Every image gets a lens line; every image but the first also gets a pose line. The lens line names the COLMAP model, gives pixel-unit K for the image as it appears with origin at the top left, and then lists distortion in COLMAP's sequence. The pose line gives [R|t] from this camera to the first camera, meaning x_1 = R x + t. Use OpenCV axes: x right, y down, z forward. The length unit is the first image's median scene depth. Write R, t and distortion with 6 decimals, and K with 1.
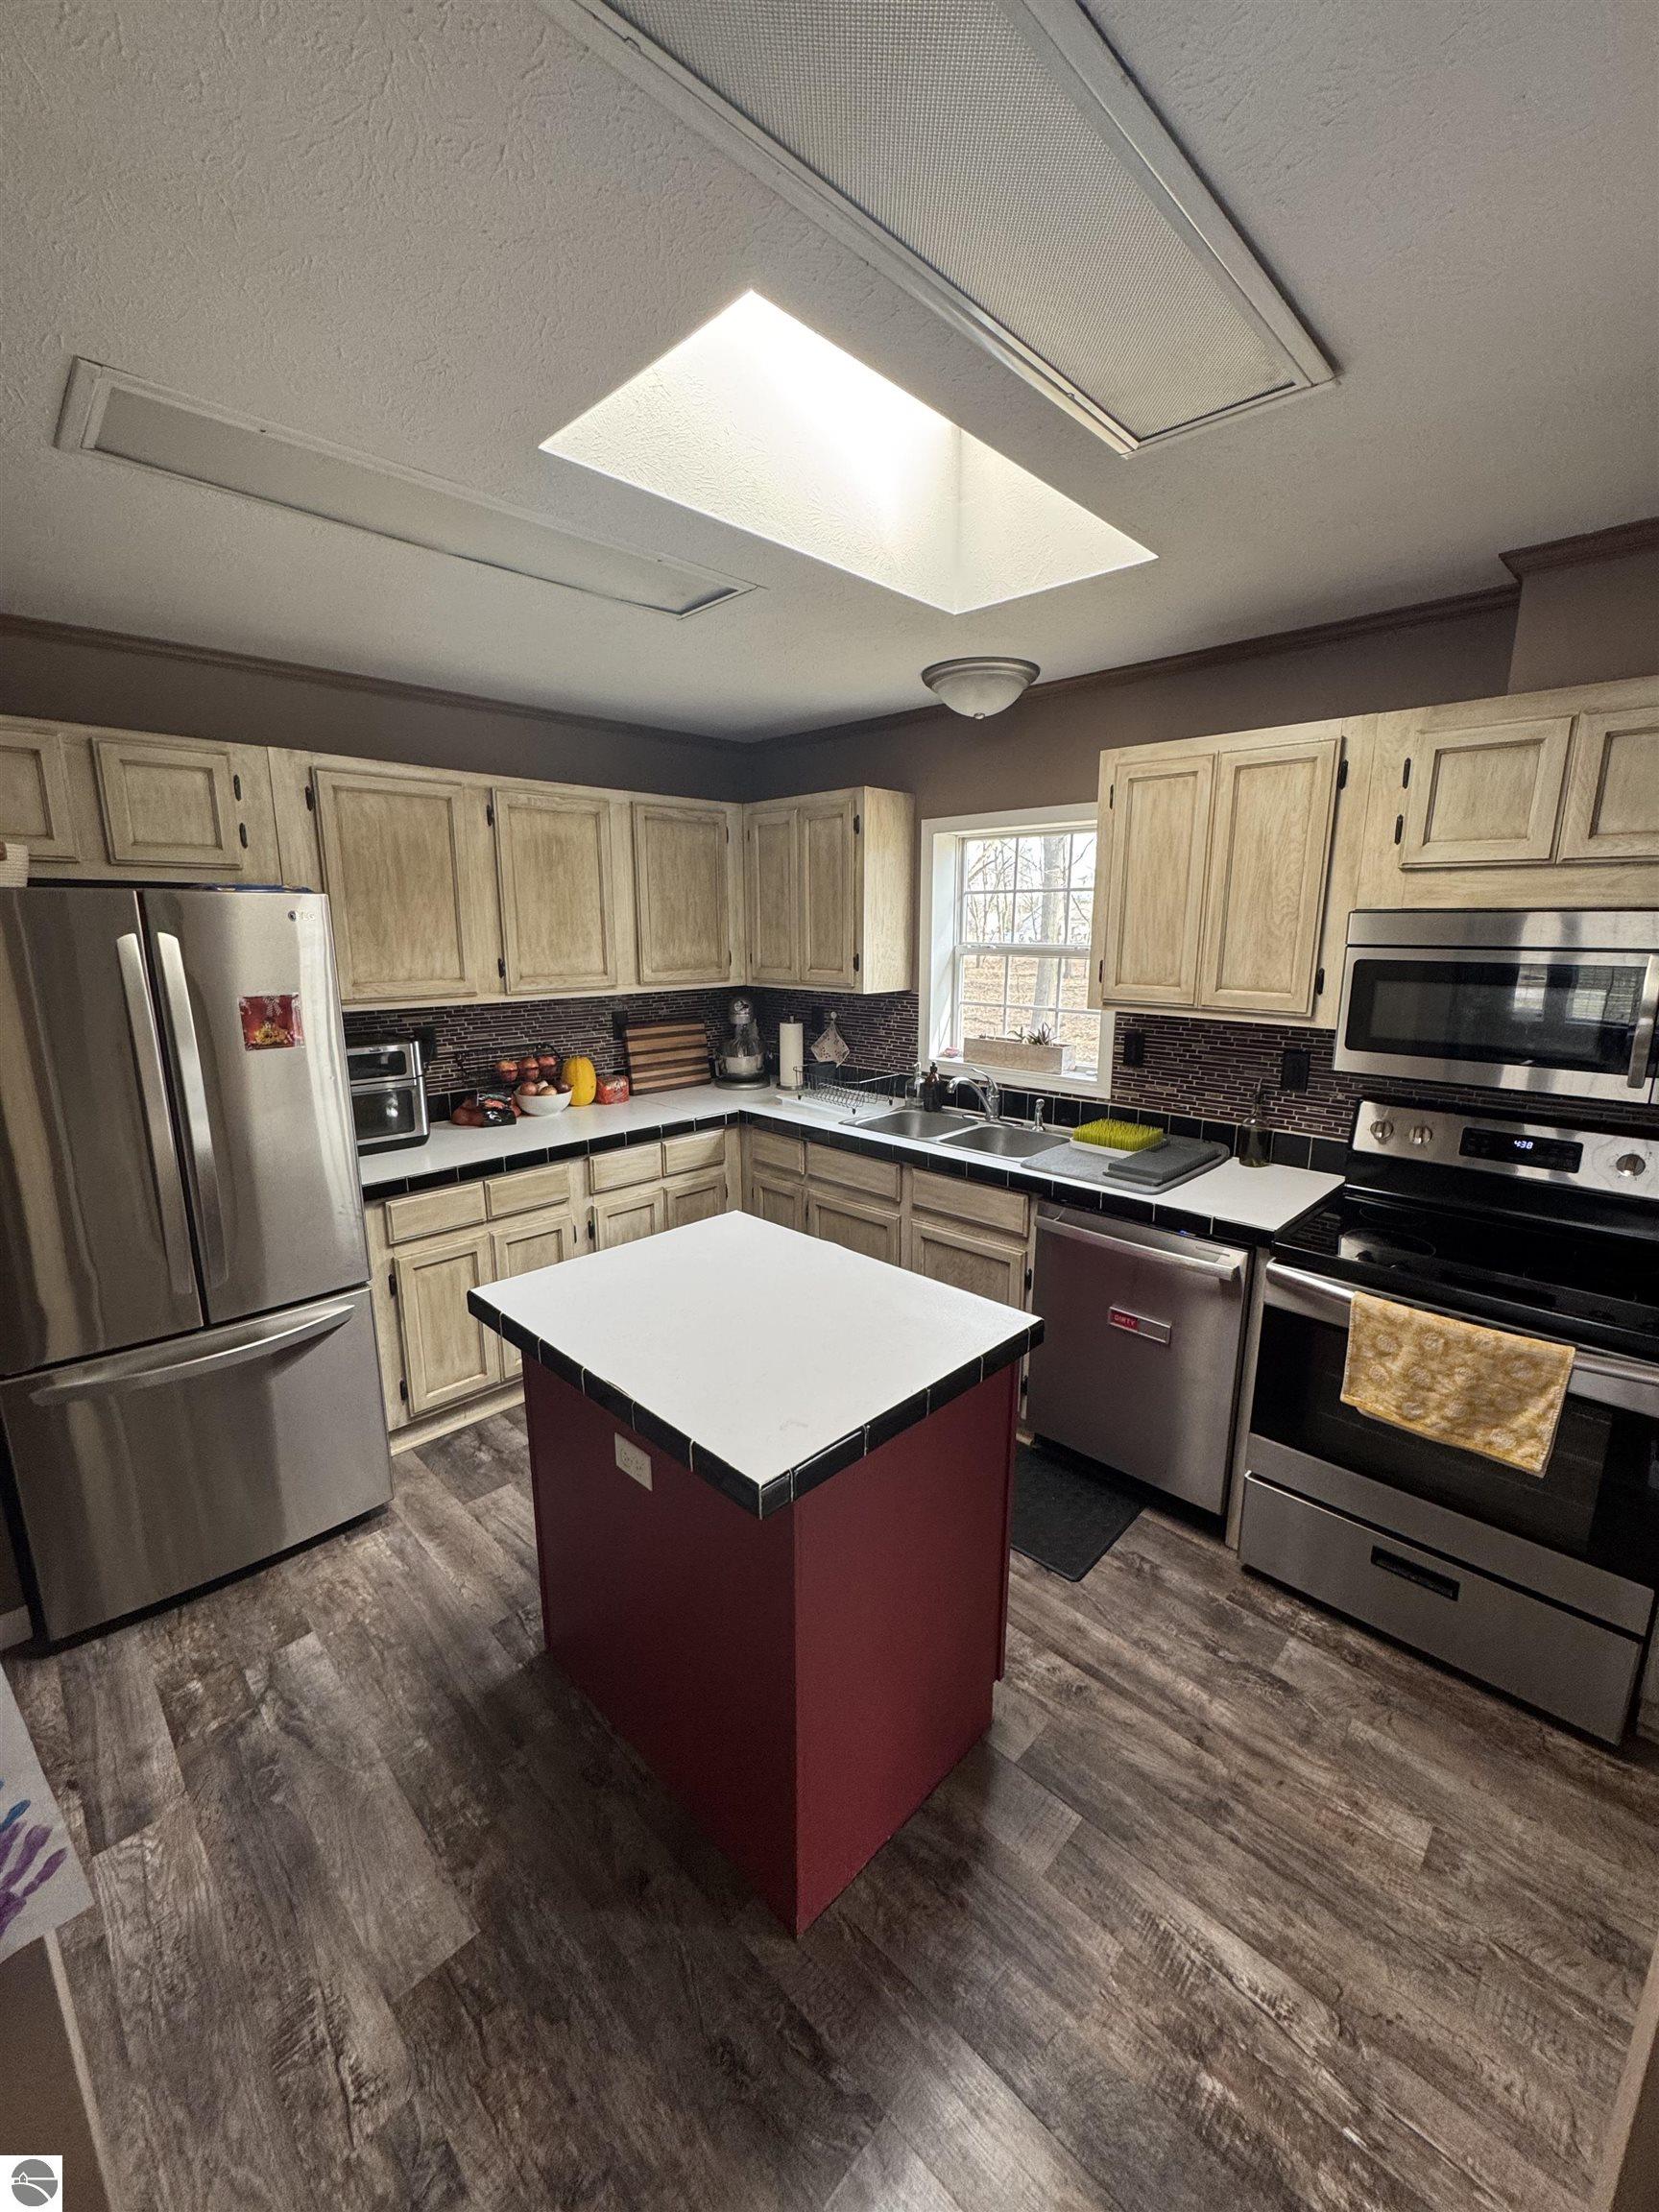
lens RADIAL K [[882.4, 0, 832.1], [0, 882.4, 1104.5], [0, 0, 1]] dist [-0.002440, -0.000537]
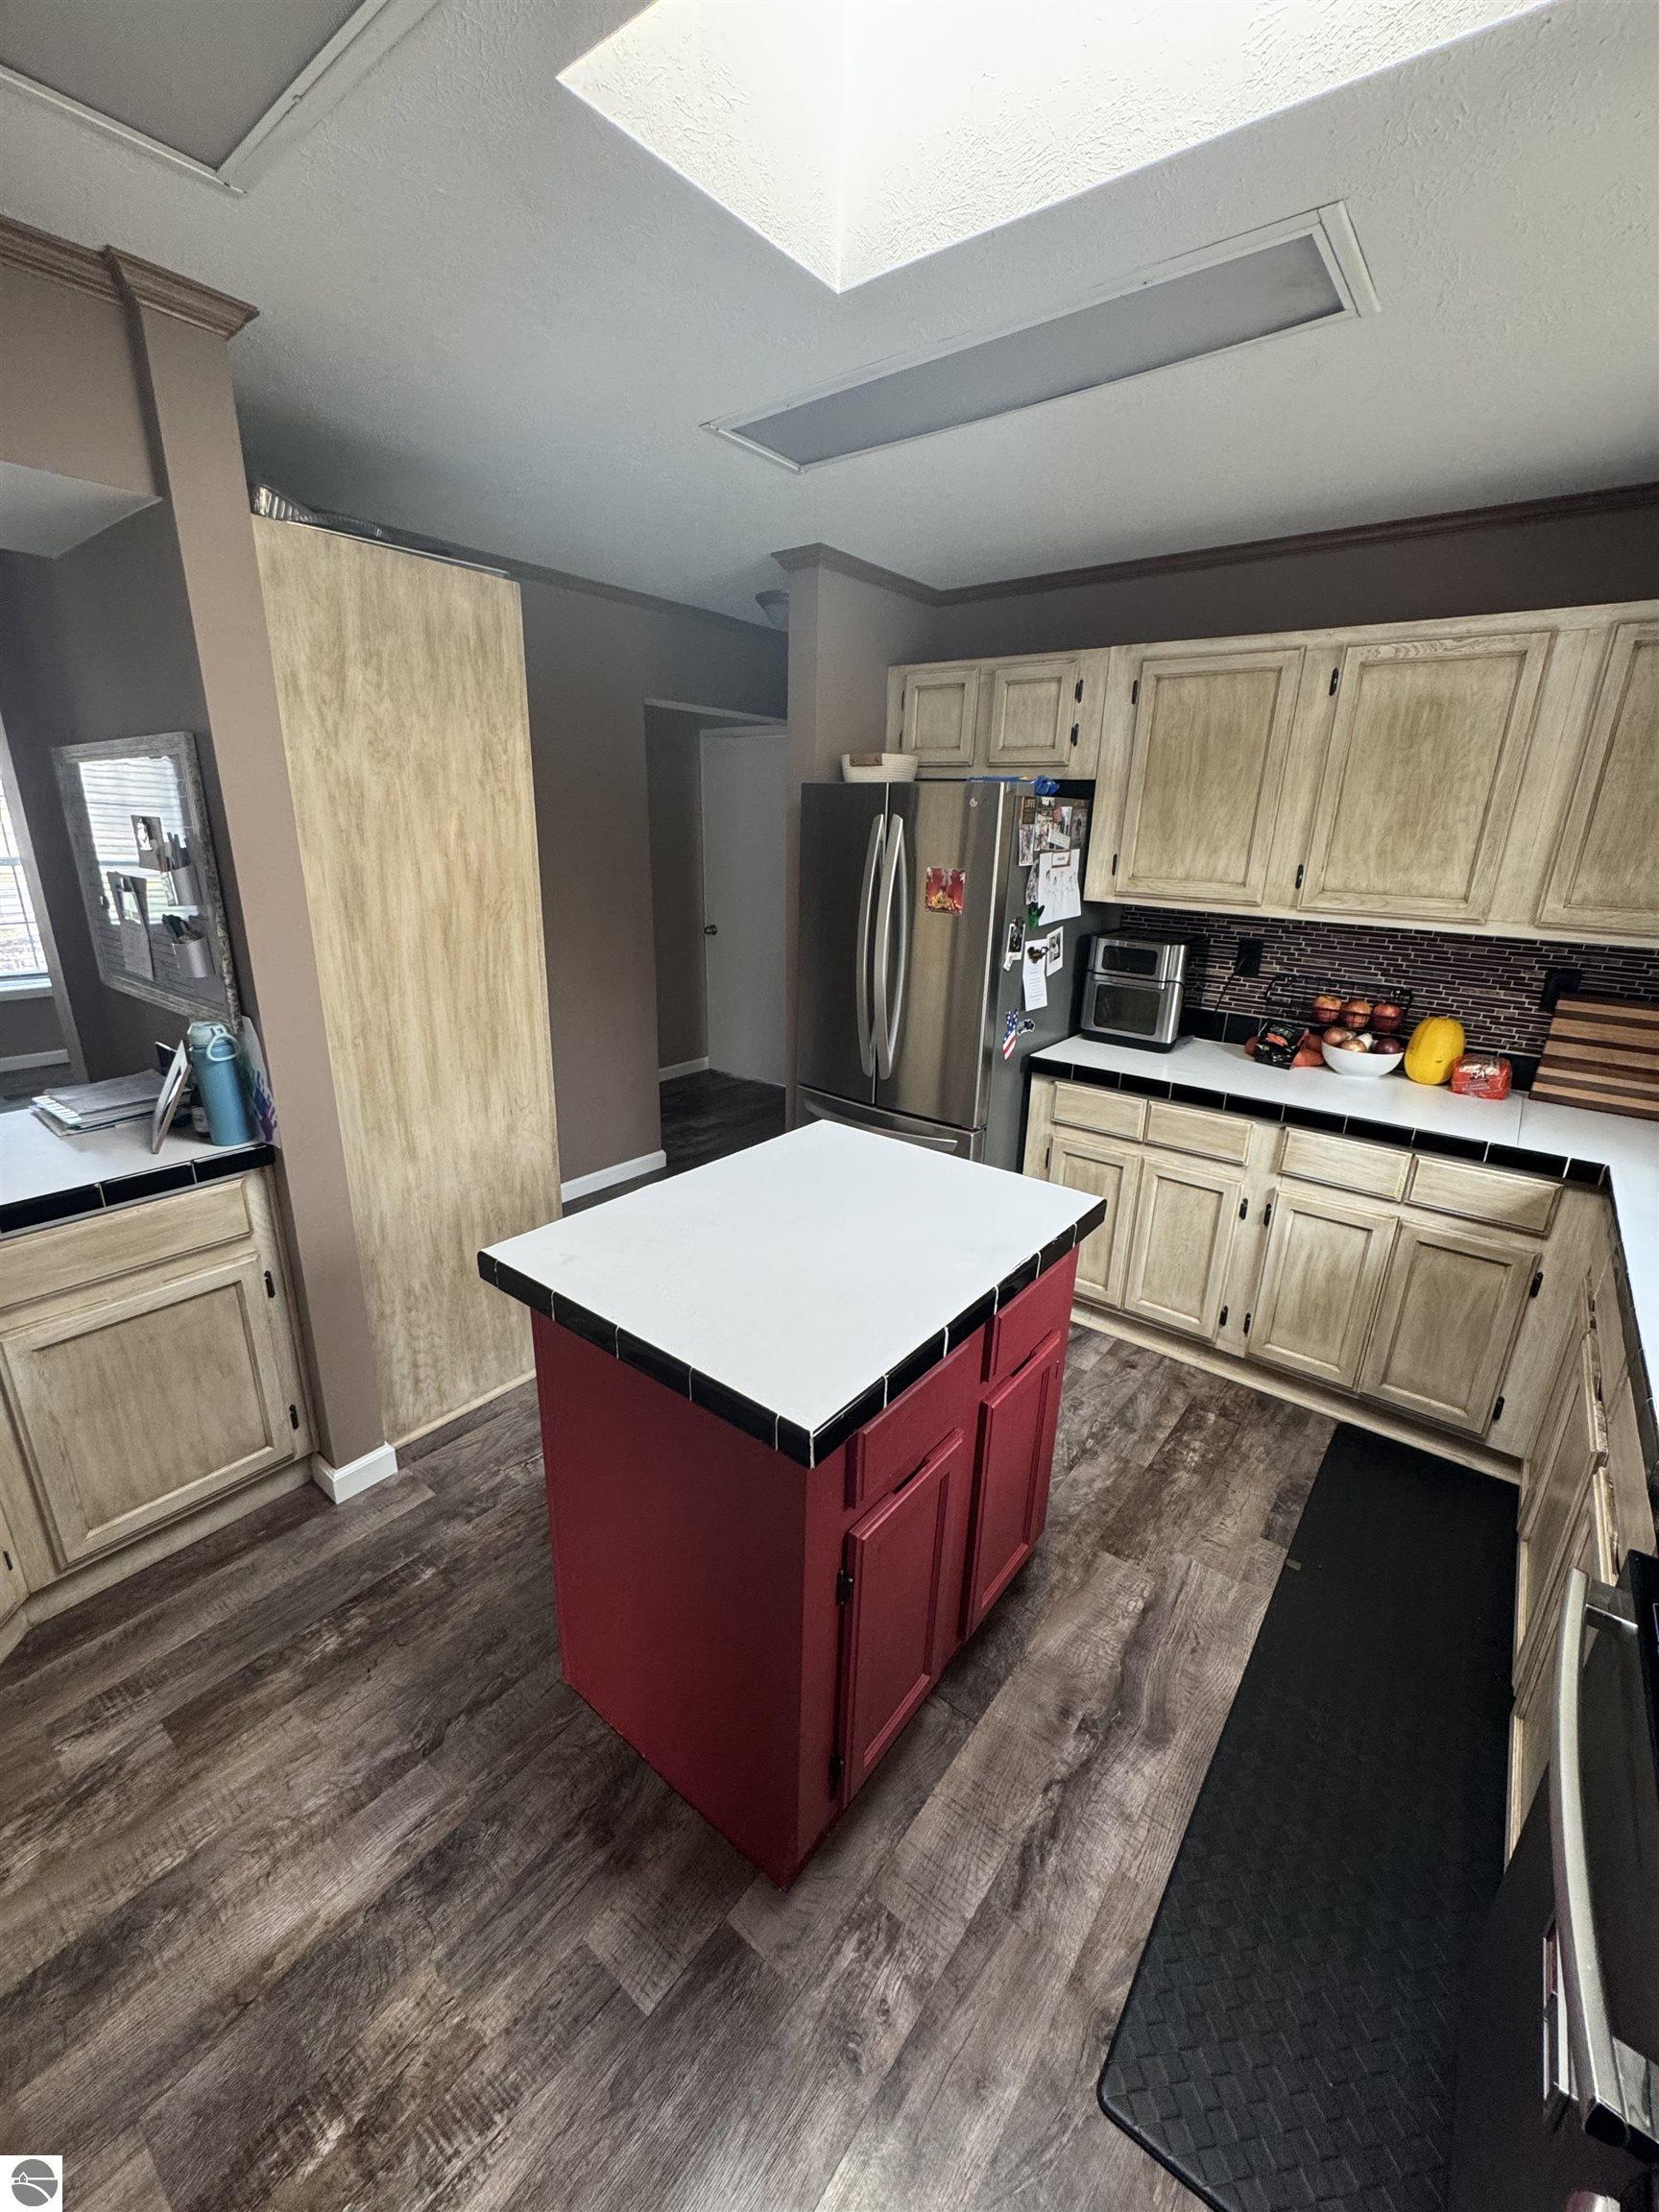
lens RADIAL K [[882.9, 0, 831.5], [0, 882.9, 1102.8], [0, 0, 1]] dist [-0.001843, -0.000274]
pose [[0.108758, 0.304101, -0.946411, 0.450005], [-0.232863, 0.933362, 0.273148, -0.086884], [0.966409, 0.190677, 0.172325, 0.511322]]
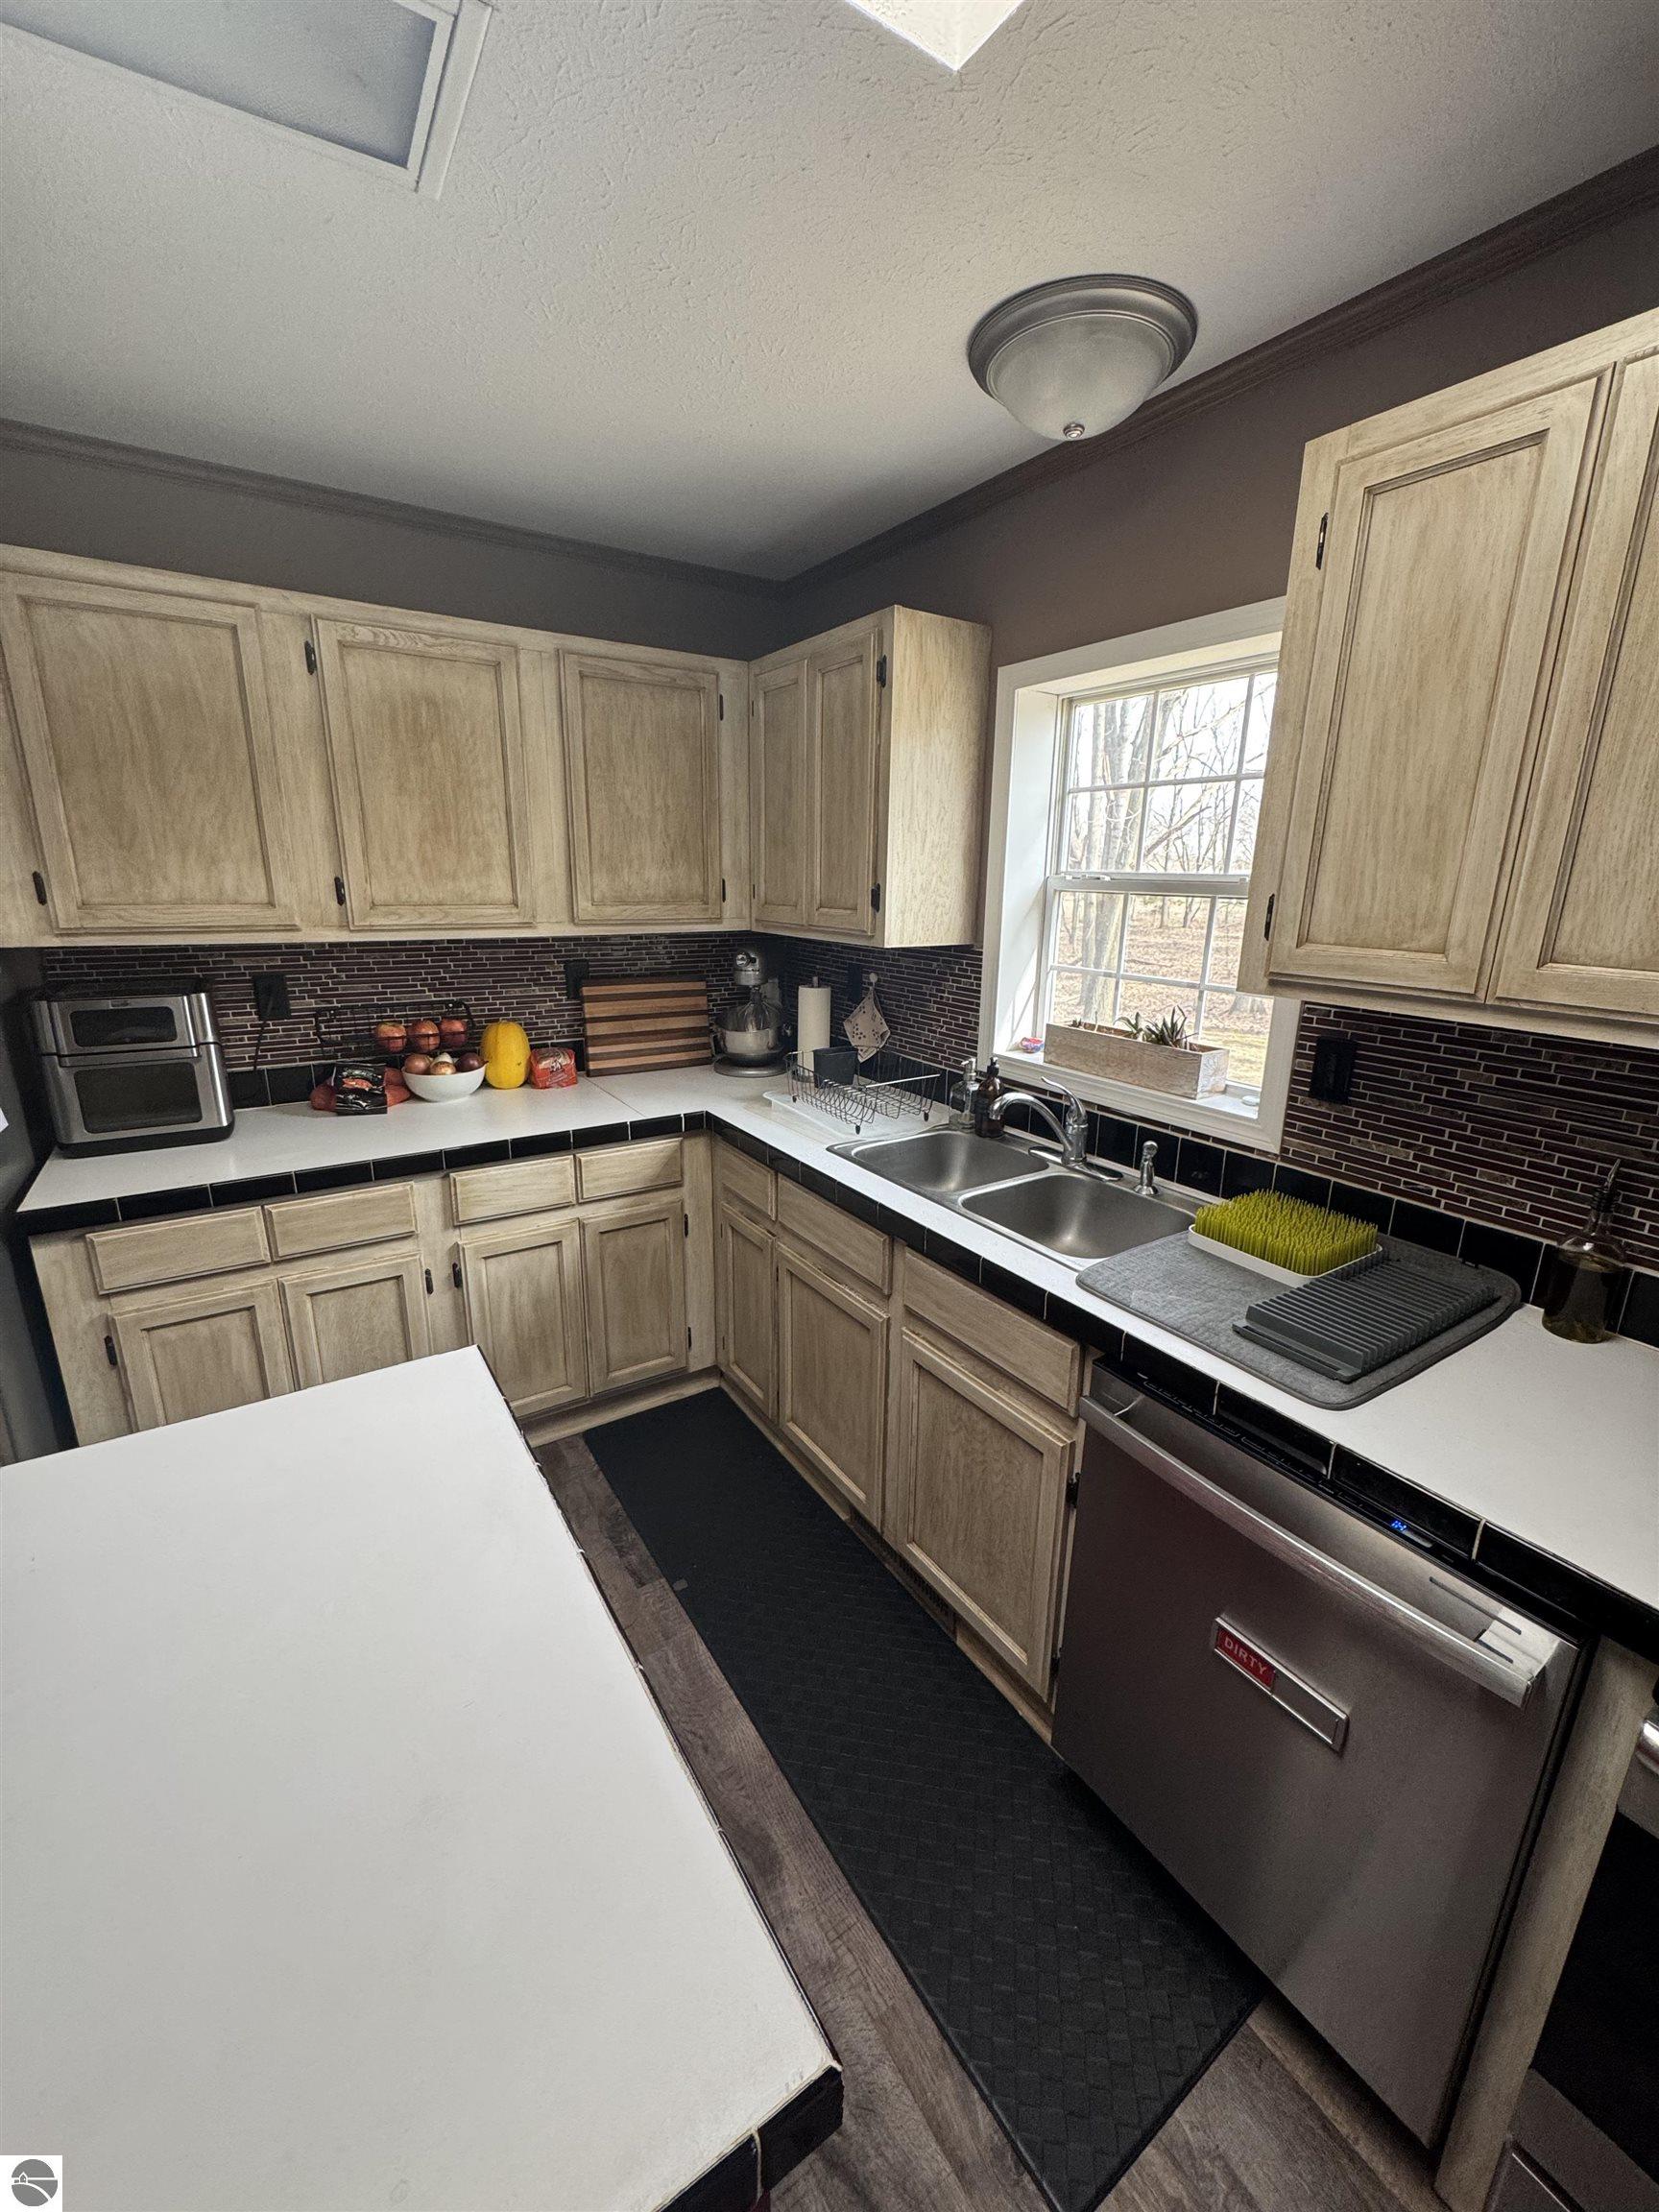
lens RADIAL K [[882.4, 0, 832.1], [0, 882.4, 1104.5], [0, 0, 1]] dist [-0.002440, -0.000537]
pose [[0.976198, 0.071654, -0.204703, 0.162964], [-0.060947, 0.996446, 0.058147, -0.055935], [0.208142, -0.044287, 0.977095, 0.430266]]
